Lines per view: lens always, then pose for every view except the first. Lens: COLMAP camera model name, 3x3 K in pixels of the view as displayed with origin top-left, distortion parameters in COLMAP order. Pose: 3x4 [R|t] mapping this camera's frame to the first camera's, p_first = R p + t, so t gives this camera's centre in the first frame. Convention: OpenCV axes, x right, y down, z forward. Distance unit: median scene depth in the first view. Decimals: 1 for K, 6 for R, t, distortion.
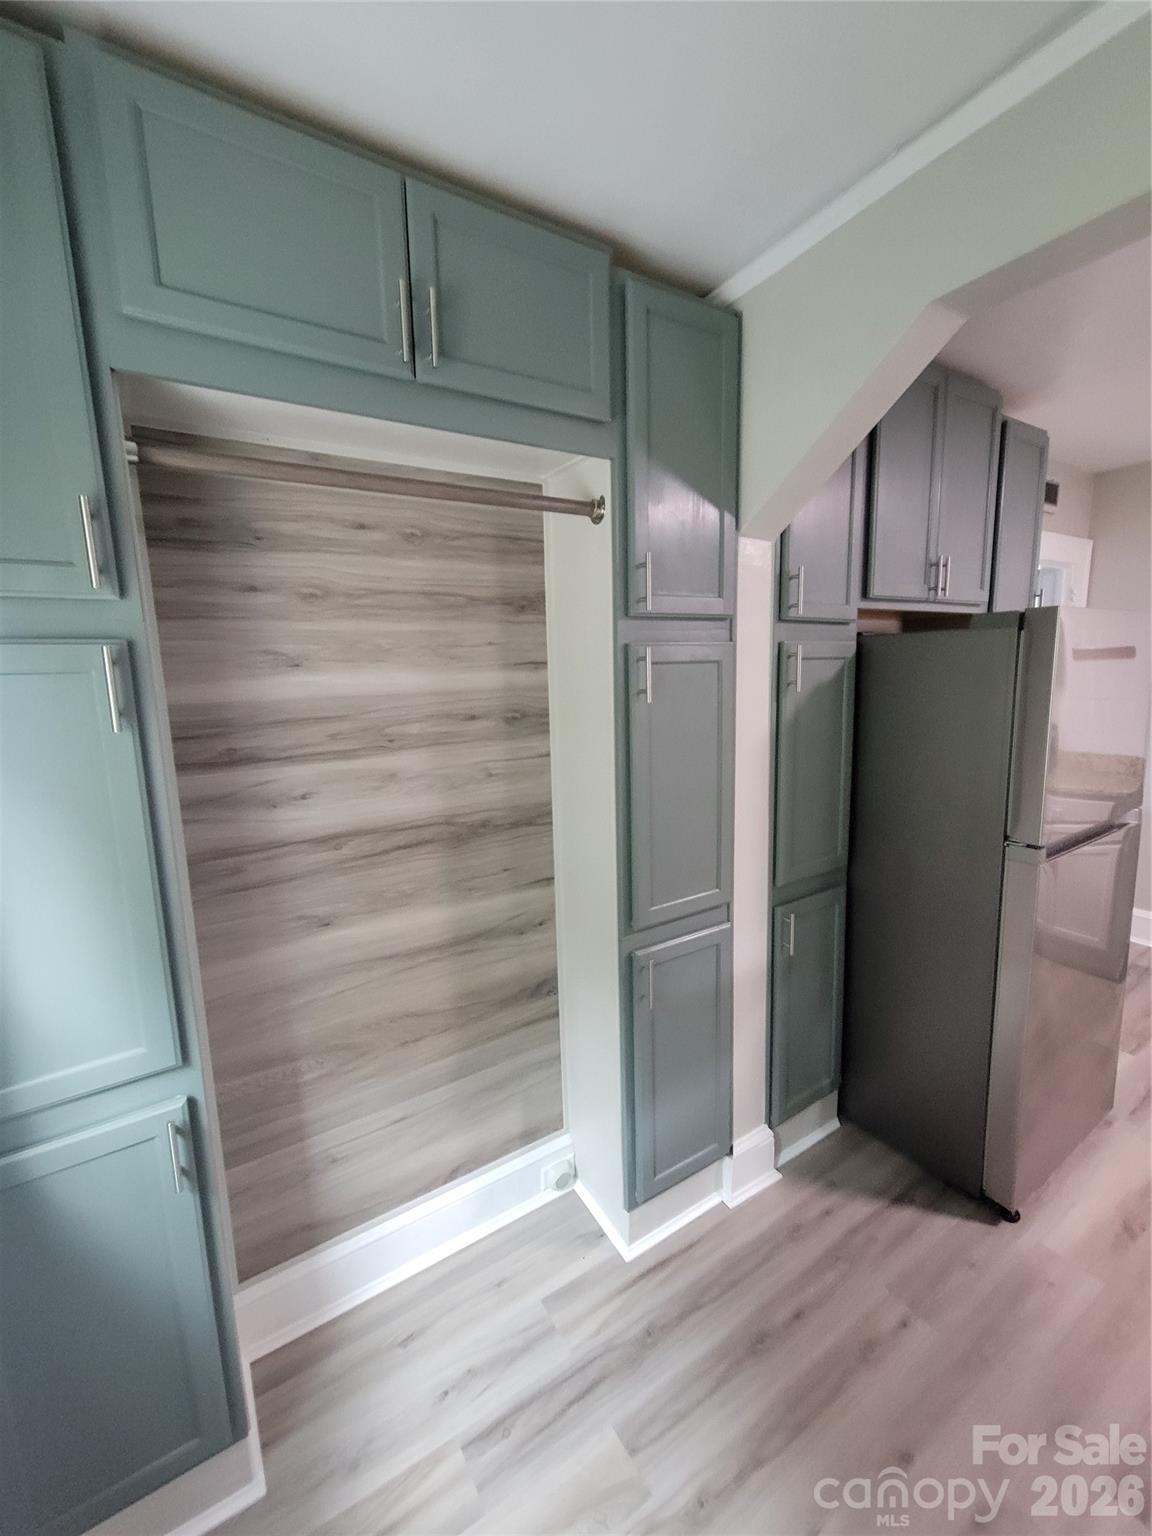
lens RADIAL K [[626.1, 0, 570.7], [0, 626.1, 763.7], [0, 0, 1]] dist [0.001480, -0.003080]
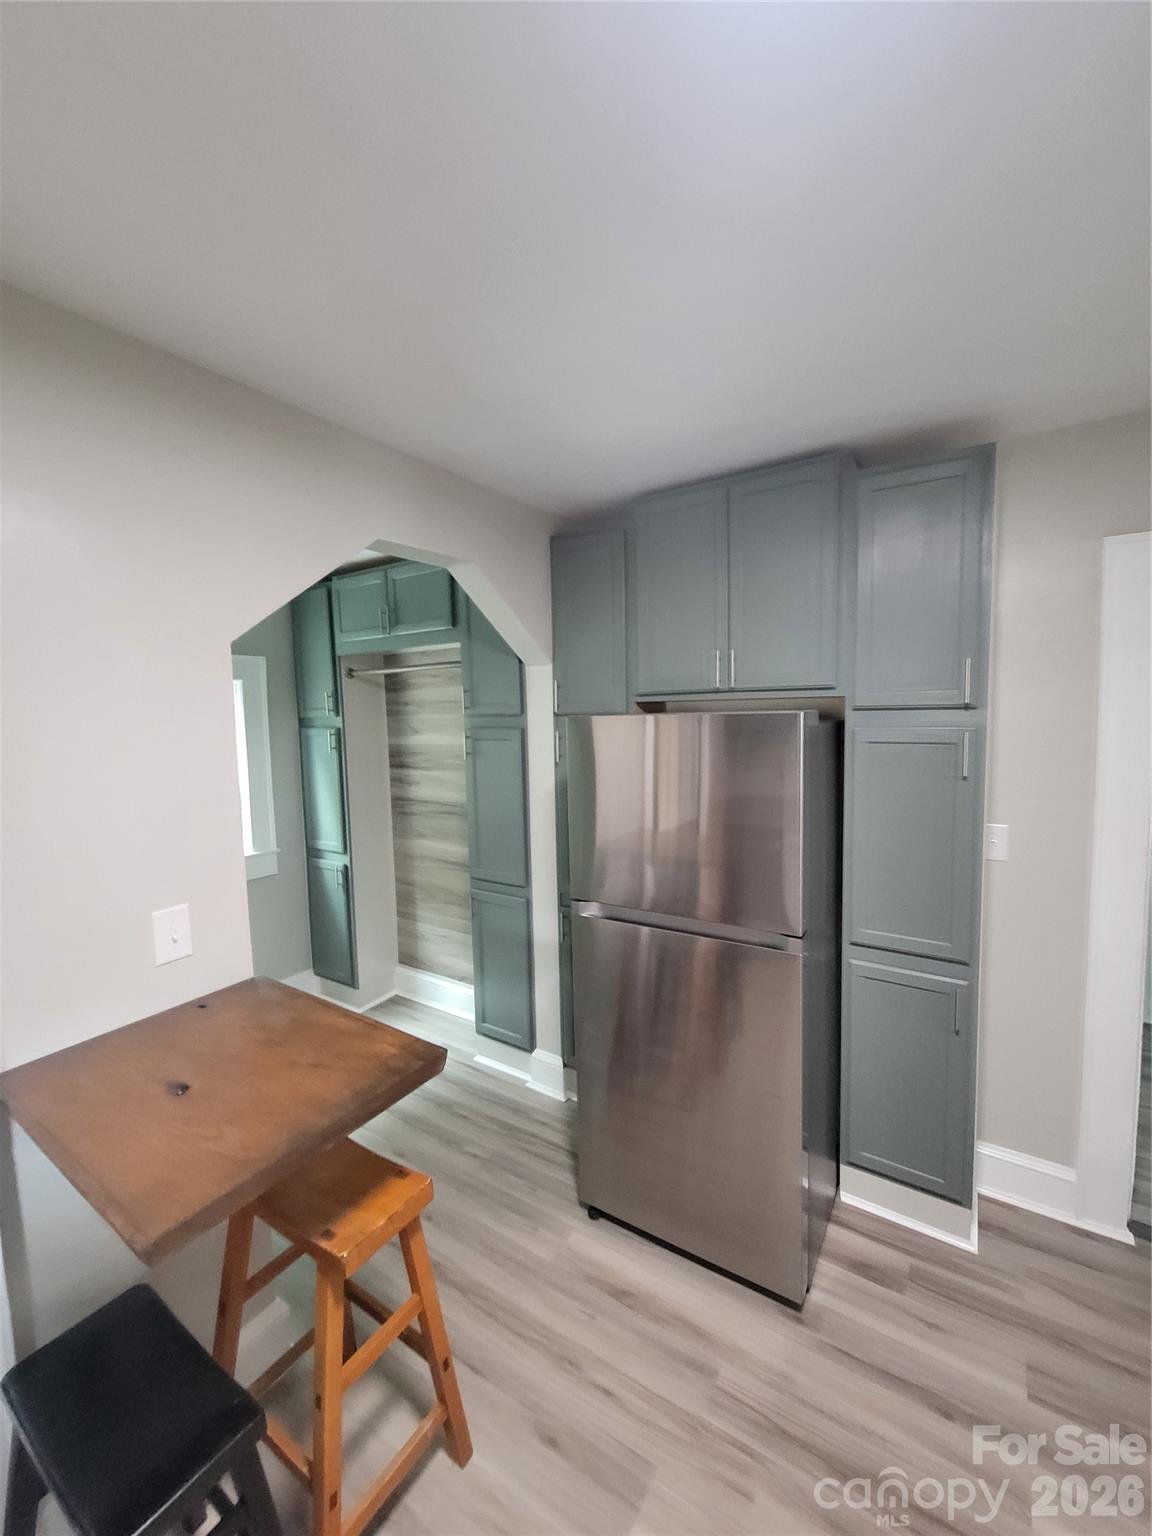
lens RADIAL K [[626.1, 0, 570.7], [0, 626.1, 763.7], [0, 0, 1]] dist [0.001480, -0.003080]
pose [[0.409568, 0.098250, -0.906973, 2.037777], [-0.122307, 0.991122, 0.052134, -0.224320], [0.904044, 0.089577, 0.417949, 0.470576]]
